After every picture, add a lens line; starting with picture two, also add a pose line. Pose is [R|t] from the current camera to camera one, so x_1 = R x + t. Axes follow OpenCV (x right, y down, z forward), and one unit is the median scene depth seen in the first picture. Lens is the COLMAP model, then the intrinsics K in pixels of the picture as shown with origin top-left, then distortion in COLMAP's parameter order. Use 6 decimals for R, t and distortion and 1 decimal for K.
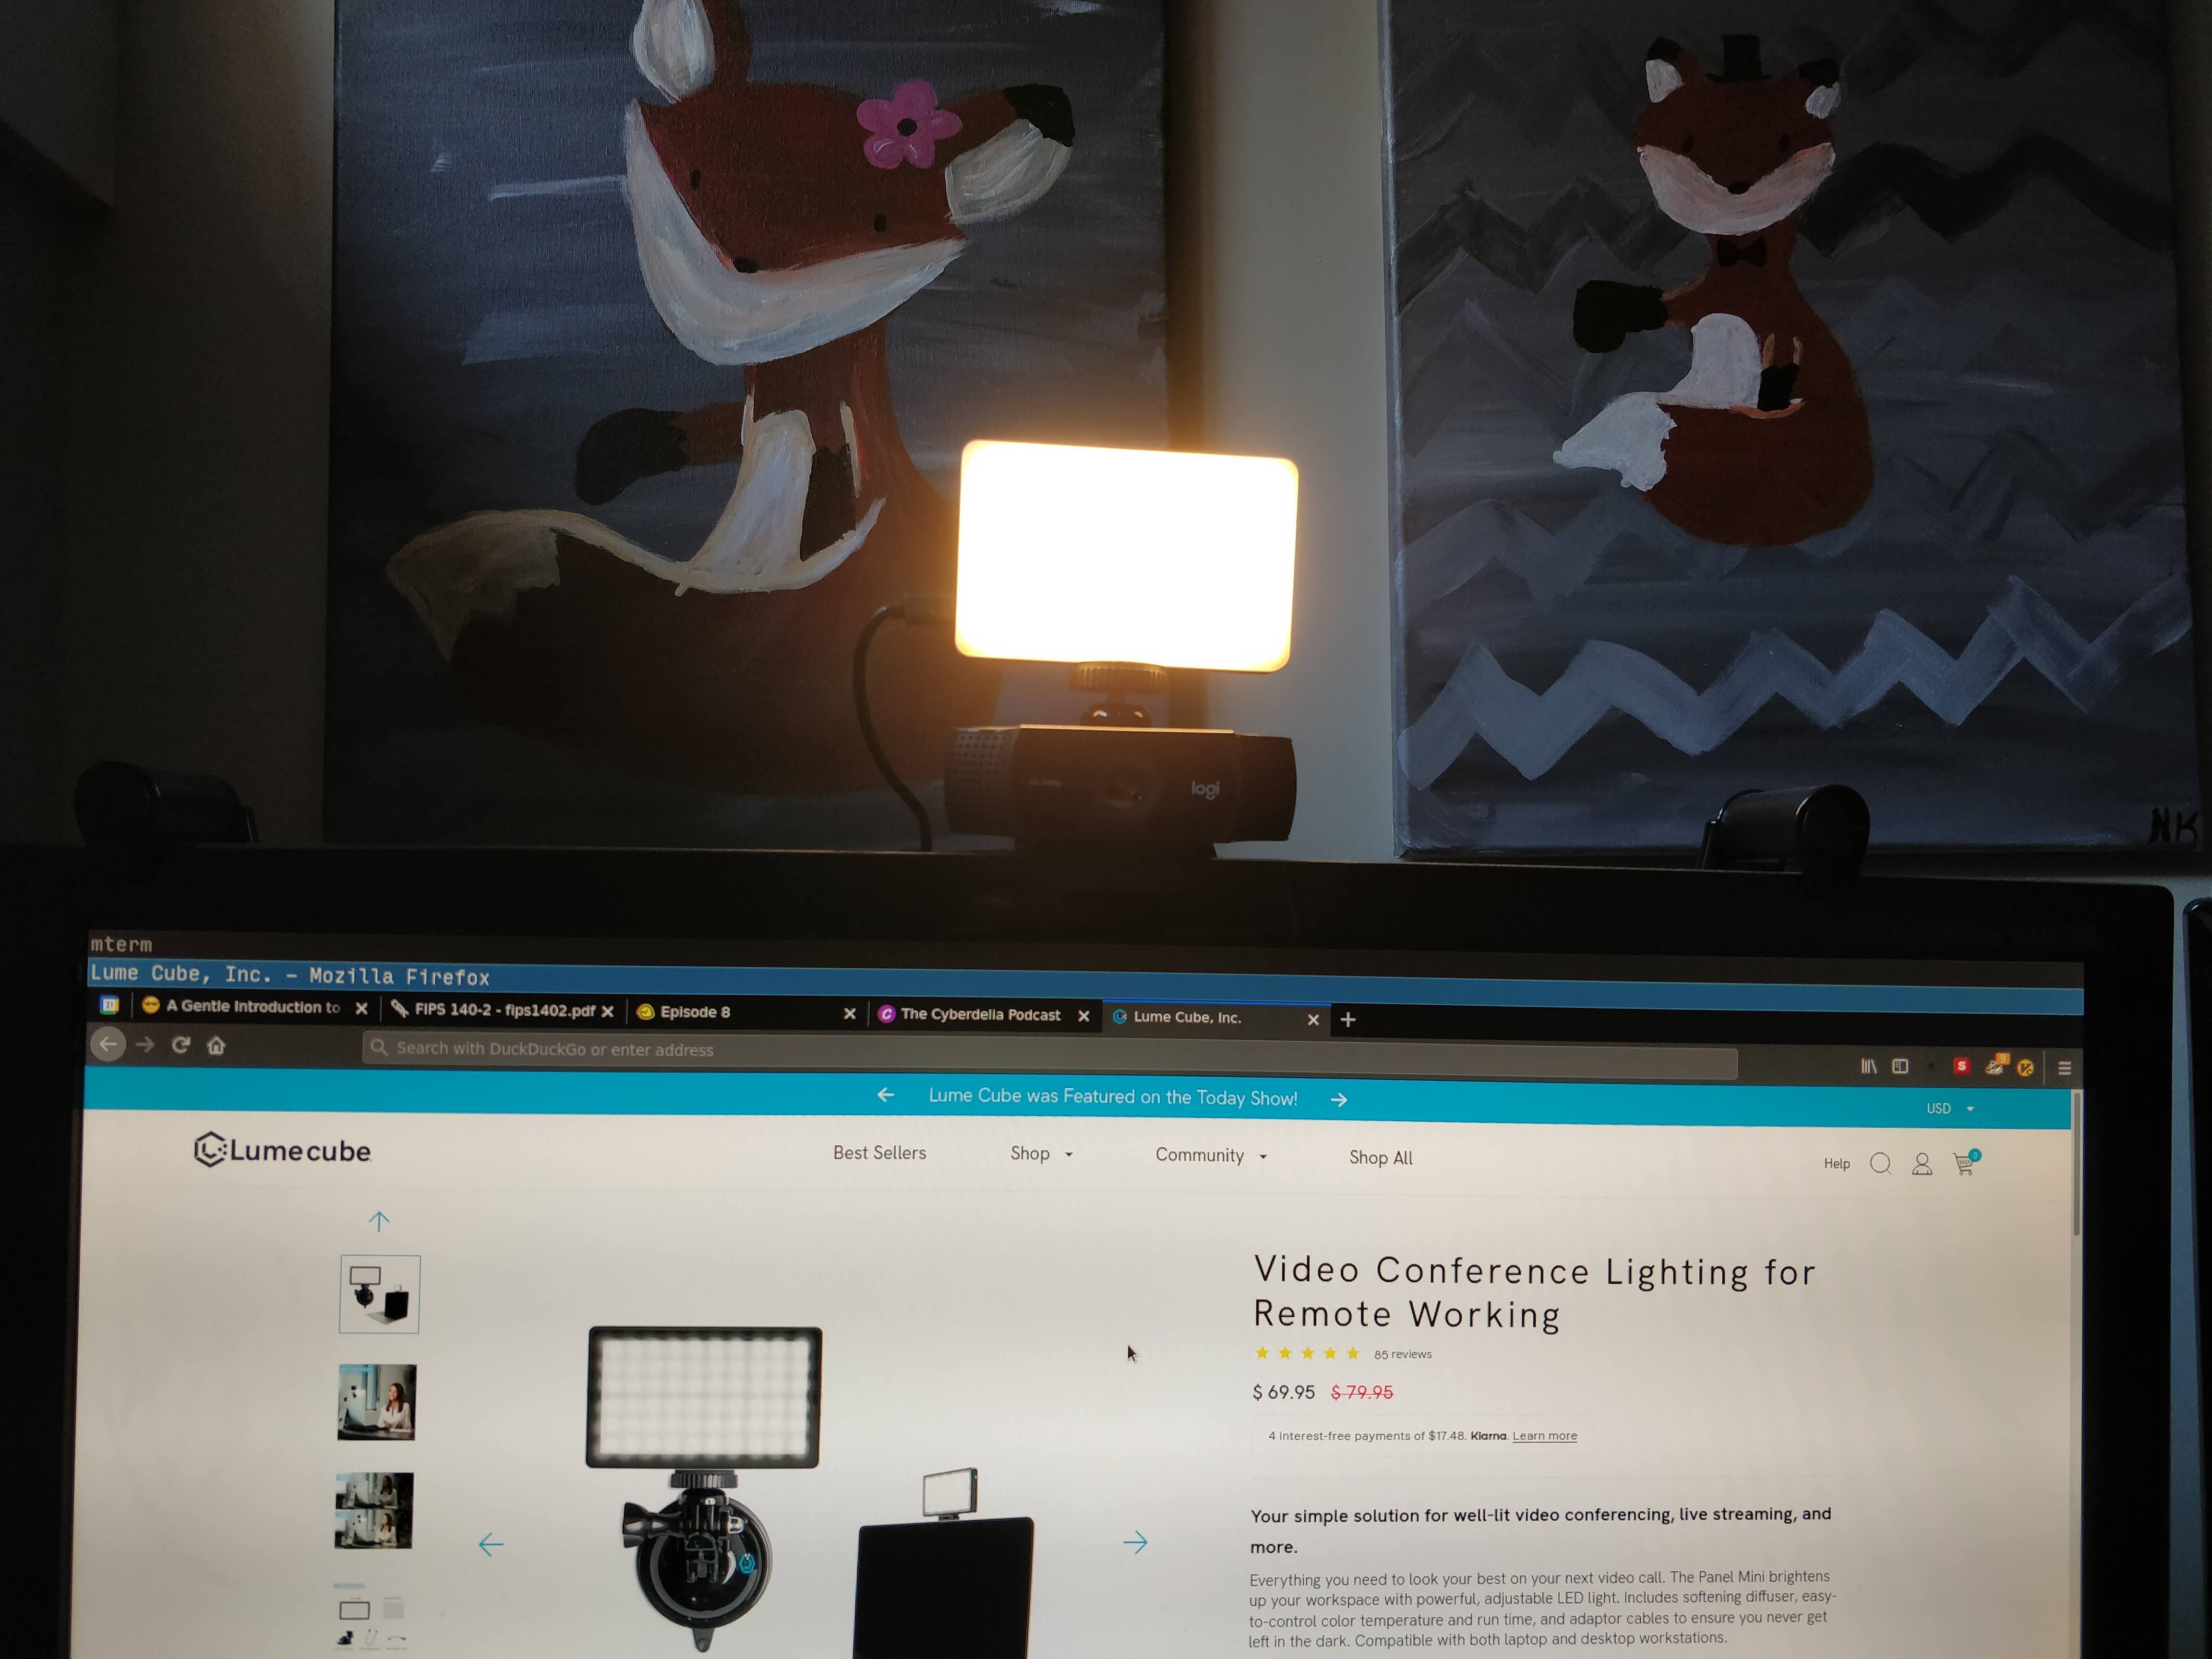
lens RADIAL K [[1844.9, 0, 1113.0], [0, 1844.9, 832.4], [0, 0, 1]] dist [0.054072, -0.085738]
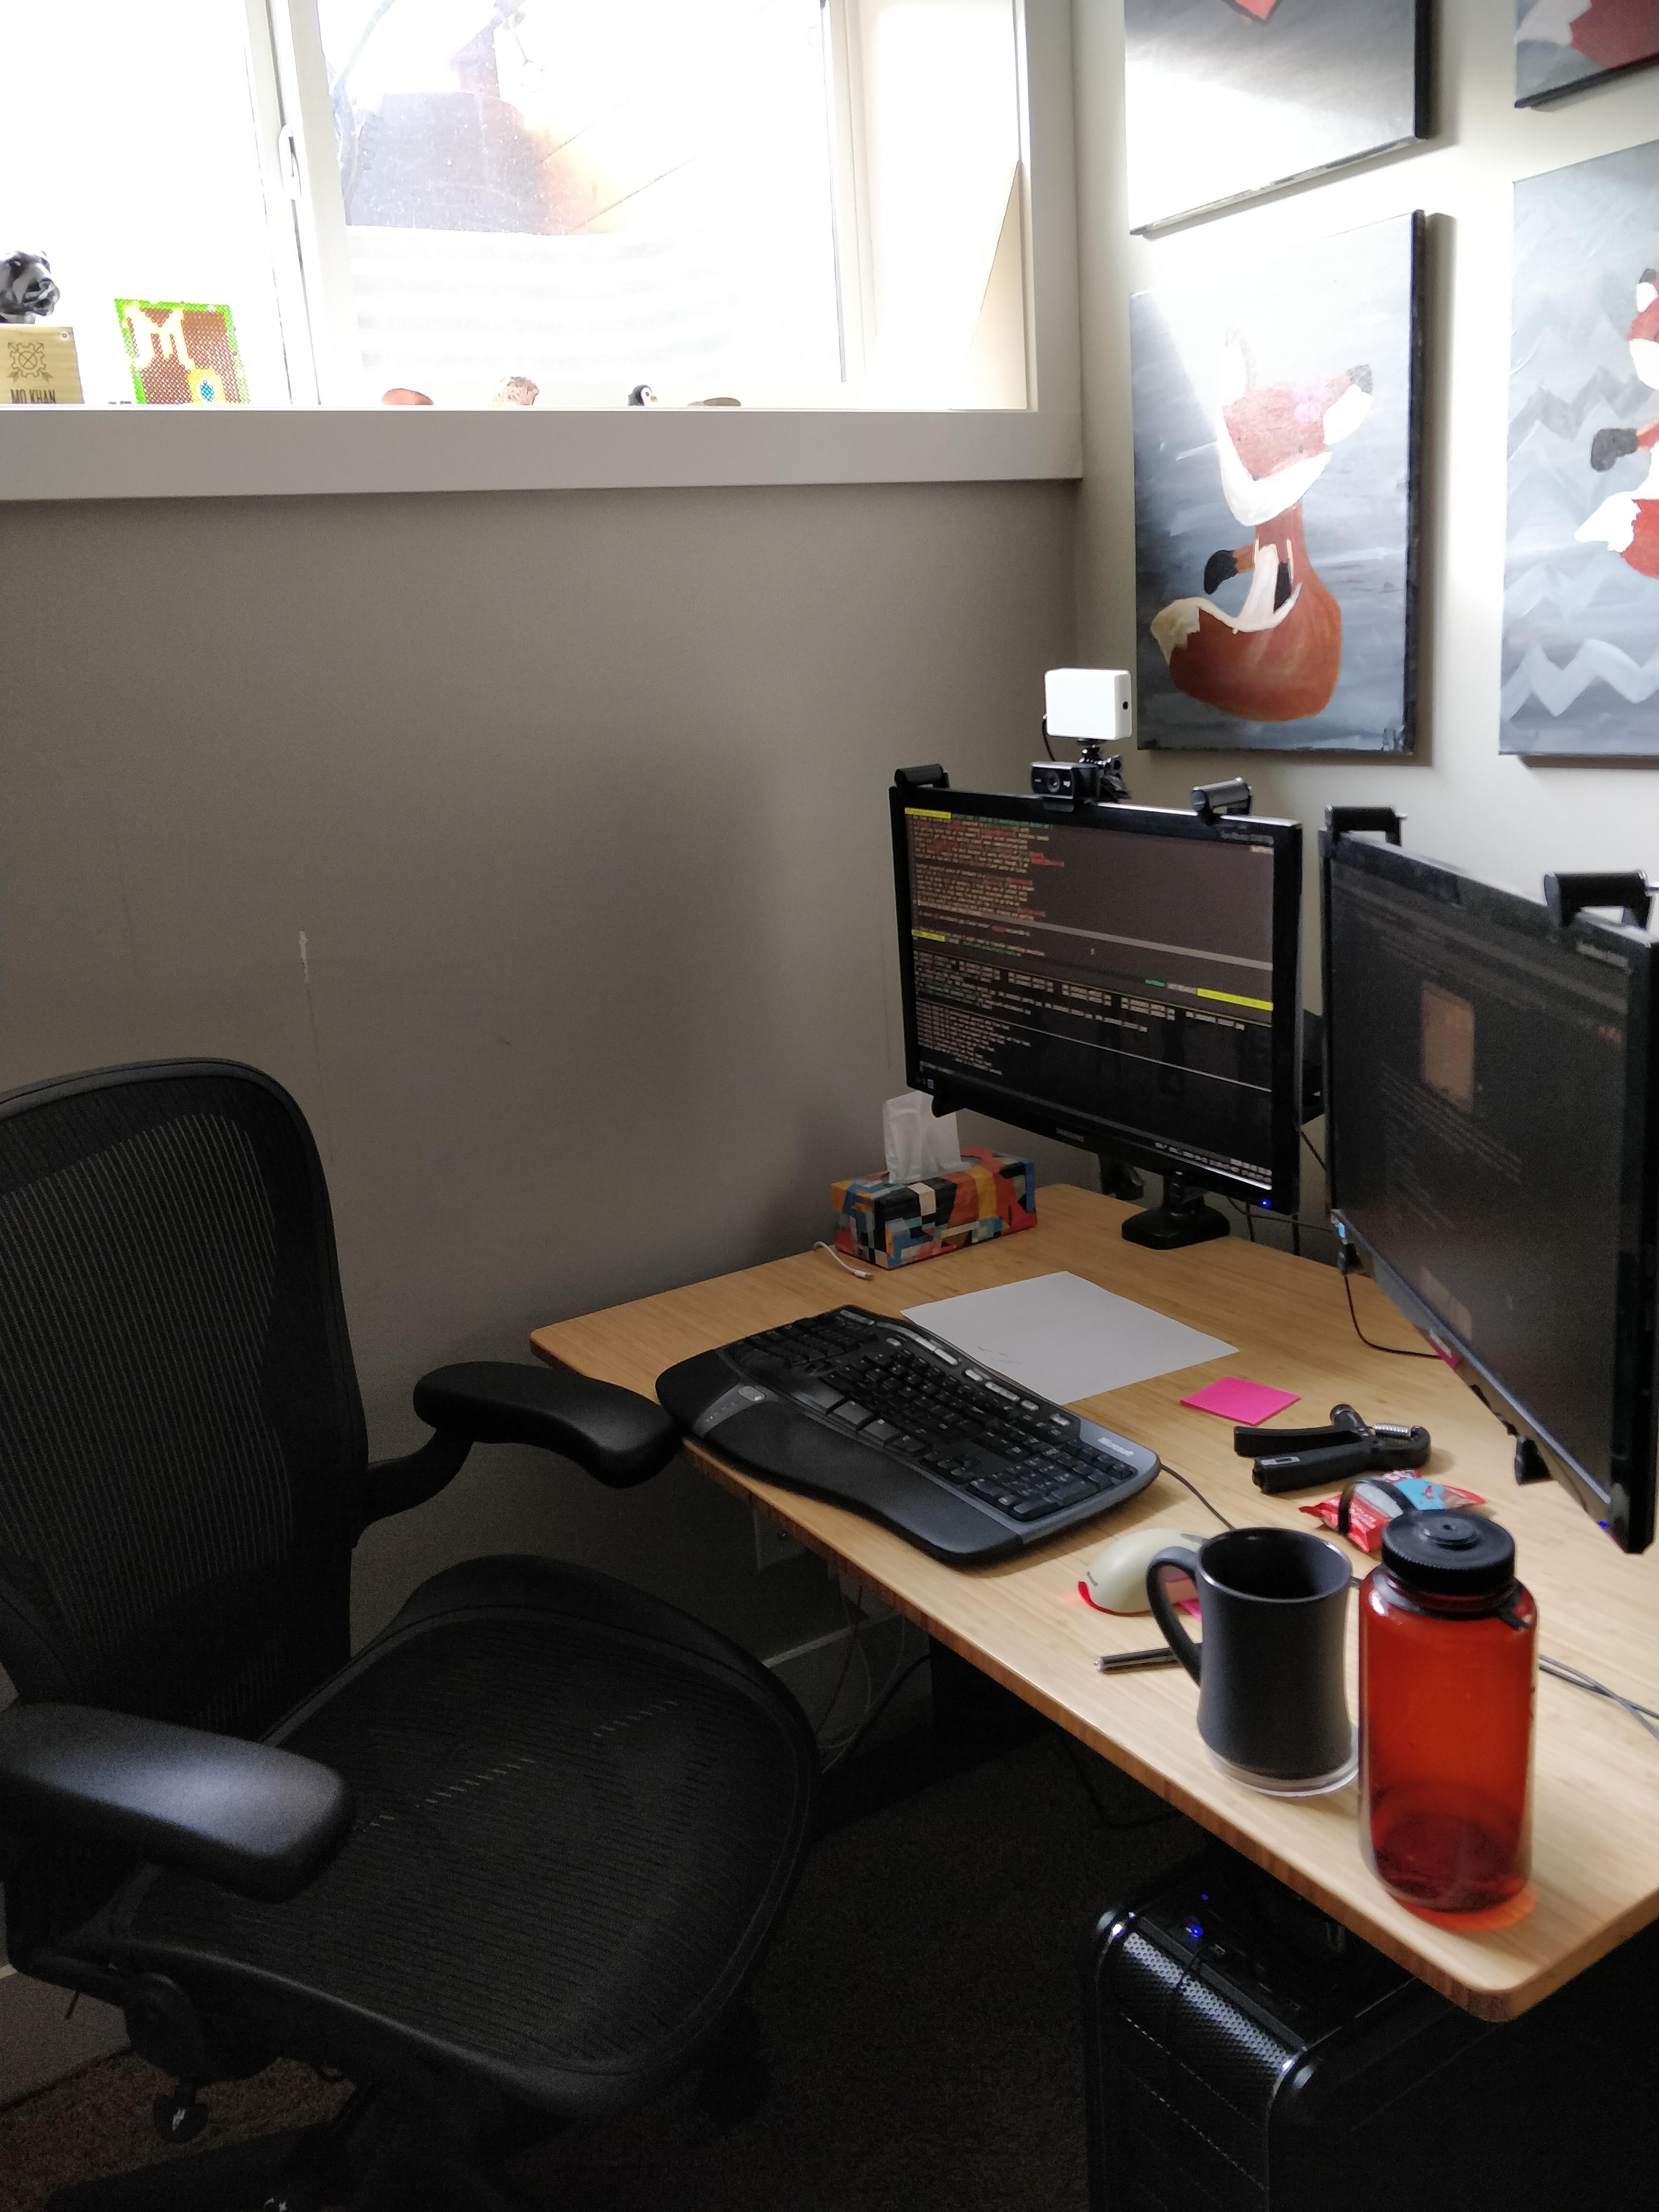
lens RADIAL K [[1844.9, 0, 827.9], [0, 1844.9, 1093.8], [0, 0, 1]] dist [0.054072, -0.085738]
pose [[0.479662, 0.193774, -0.855790, 1.572703], [0.108867, 0.954632, 0.277173, -0.267891], [0.870673, -0.226117, 0.436806, -0.574136]]
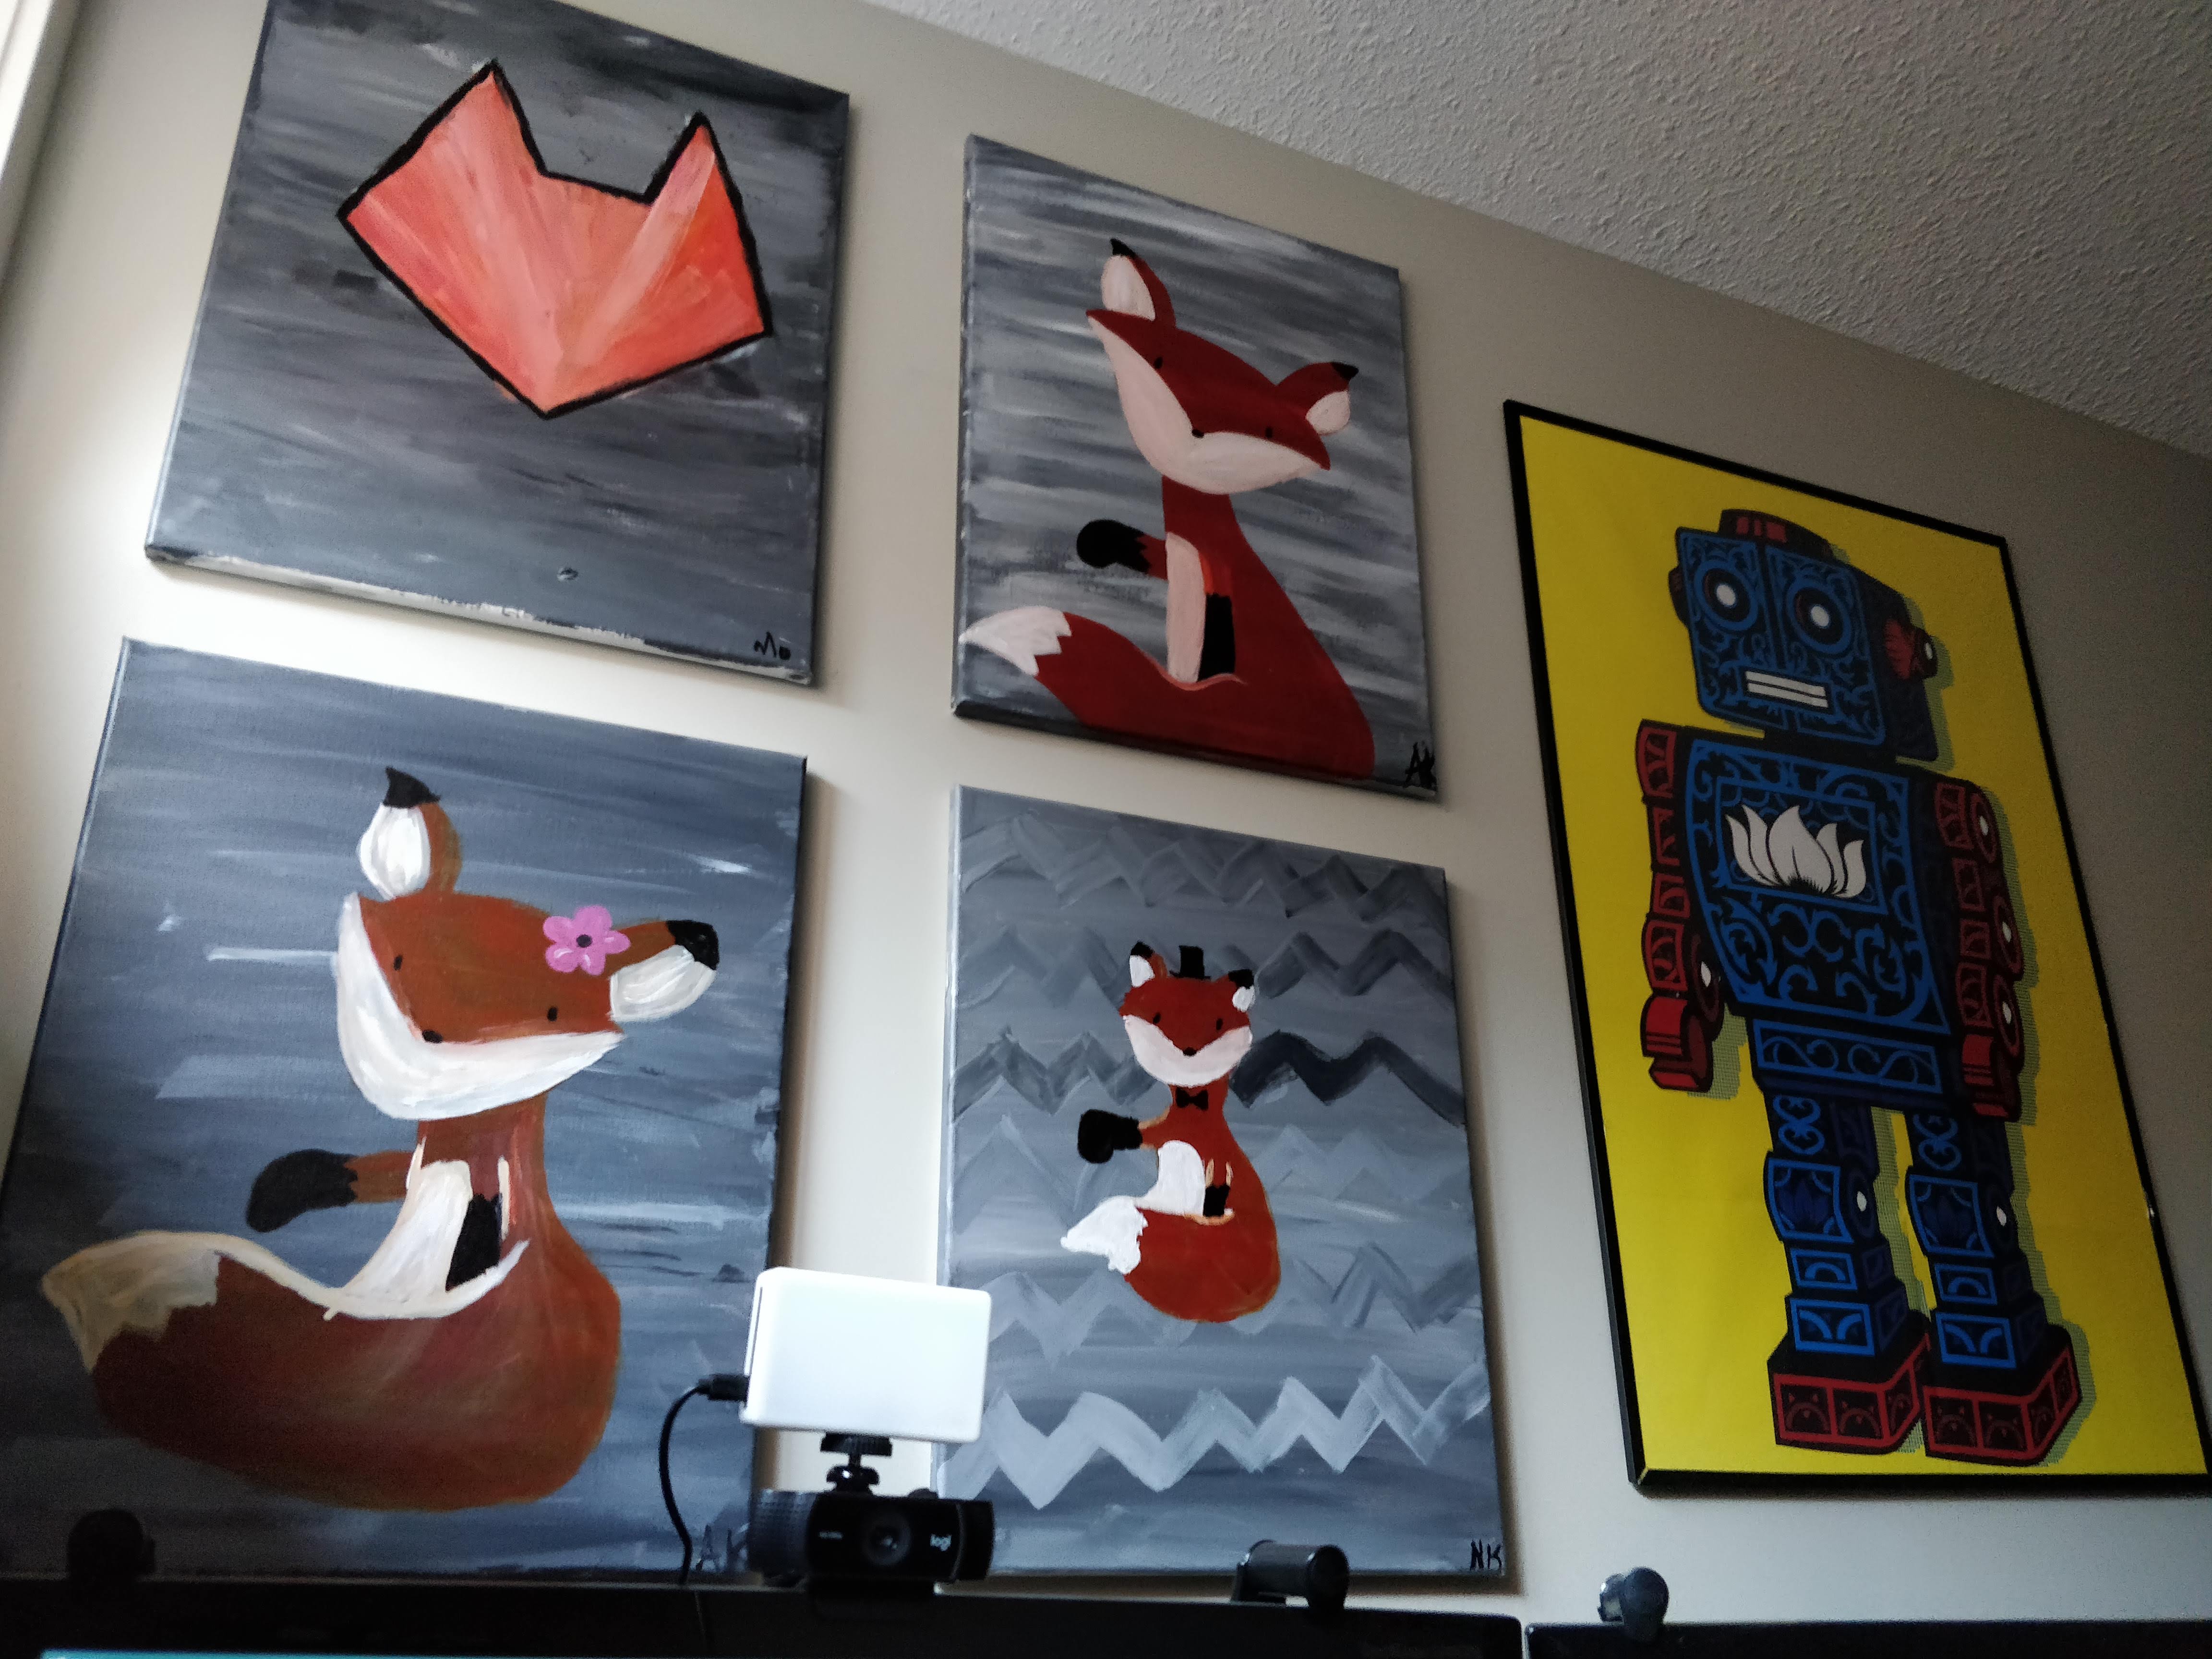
lens RADIAL K [[1844.9, 0, 1142.1], [0, 1844.9, 807.6], [0, 0, 1]] dist [0.054072, -0.085738]
pose [[0.929945, 0.148751, 0.336267, -0.193563], [-0.019145, 0.932865, -0.359718, -0.020586], [-0.367200, 0.328080, 0.870361, -0.255582]]
